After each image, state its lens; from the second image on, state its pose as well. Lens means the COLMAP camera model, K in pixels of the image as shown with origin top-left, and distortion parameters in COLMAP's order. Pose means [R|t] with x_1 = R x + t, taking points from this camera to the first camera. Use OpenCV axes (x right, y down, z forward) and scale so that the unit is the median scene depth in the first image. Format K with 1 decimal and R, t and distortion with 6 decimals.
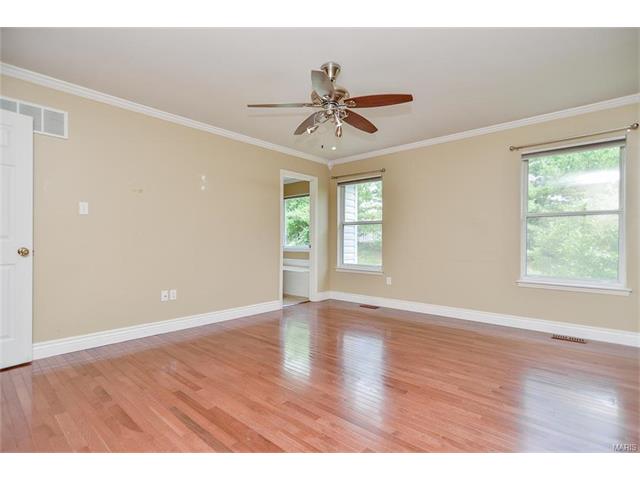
lens RADIAL K [[317.1, 0, 315.4], [0, 317.1, 240.6], [0, 0, 1]] dist [0.000315, 0.000545]
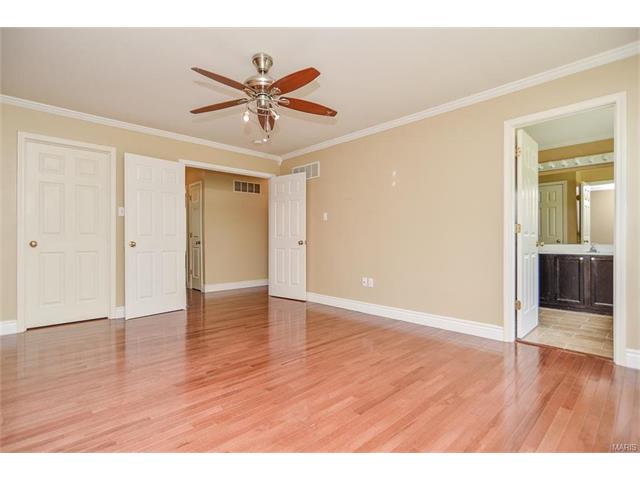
lens RADIAL K [[317.1, 0, 315.4], [0, 317.1, 240.6], [0, 0, 1]] dist [0.000315, 0.000545]
pose [[-0.074084, -0.002930, -0.997248, 0.948431], [0.003360, 0.999989, -0.003188, 0.025900], [0.997246, -0.003586, -0.074074, 1.155756]]
